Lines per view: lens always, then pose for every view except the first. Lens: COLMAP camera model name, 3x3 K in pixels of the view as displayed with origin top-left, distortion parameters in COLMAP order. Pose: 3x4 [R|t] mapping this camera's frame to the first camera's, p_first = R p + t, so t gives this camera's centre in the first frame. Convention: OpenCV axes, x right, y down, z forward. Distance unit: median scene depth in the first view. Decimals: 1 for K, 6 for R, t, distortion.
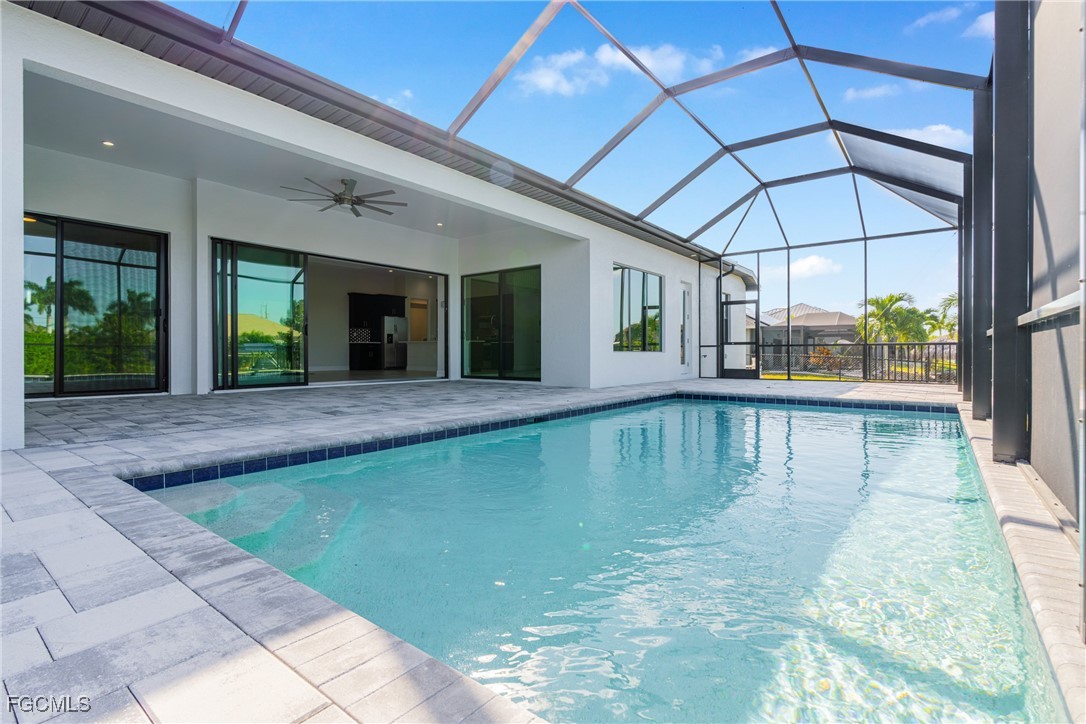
lens RADIAL K [[510.1, 0, 543.0], [0, 510.1, 362.0], [0, 0, 1]] dist [-0.000555, -0.000073]
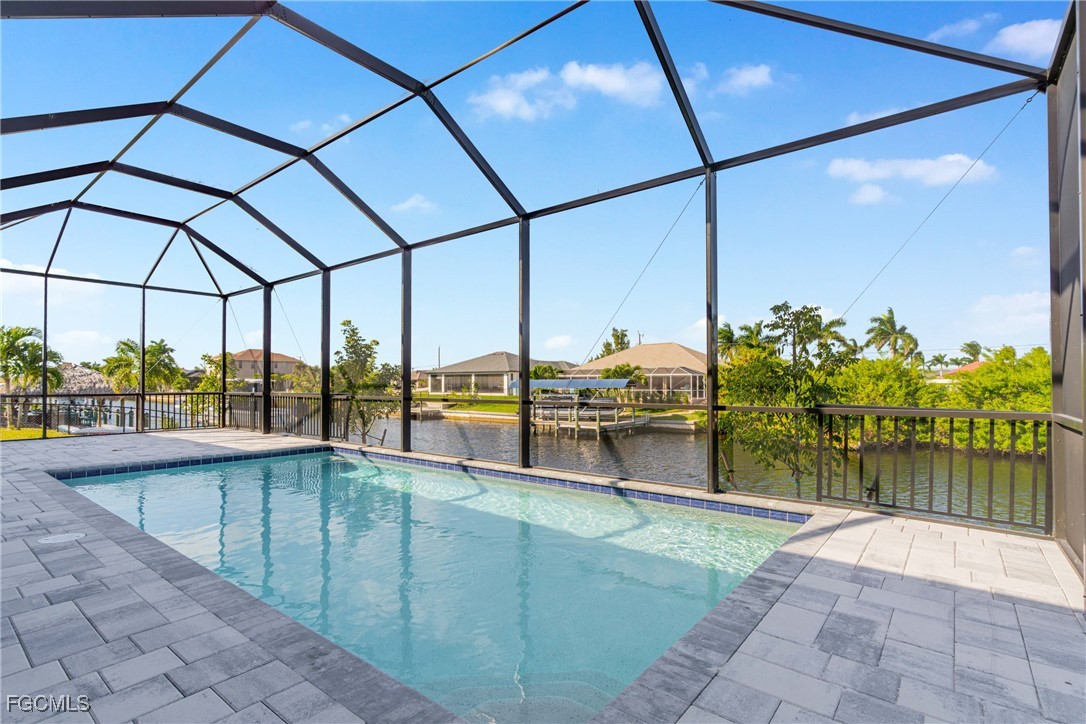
lens RADIAL K [[510.1, 0, 543.0], [0, 510.1, 362.0], [0, 0, 1]] dist [-0.000555, -0.000073]
pose [[0.004445, 0.054870, 0.998484, -2.244526], [0.010091, 0.998440, -0.054913, -0.242365], [-0.999939, 0.010320, 0.003884, 1.623659]]
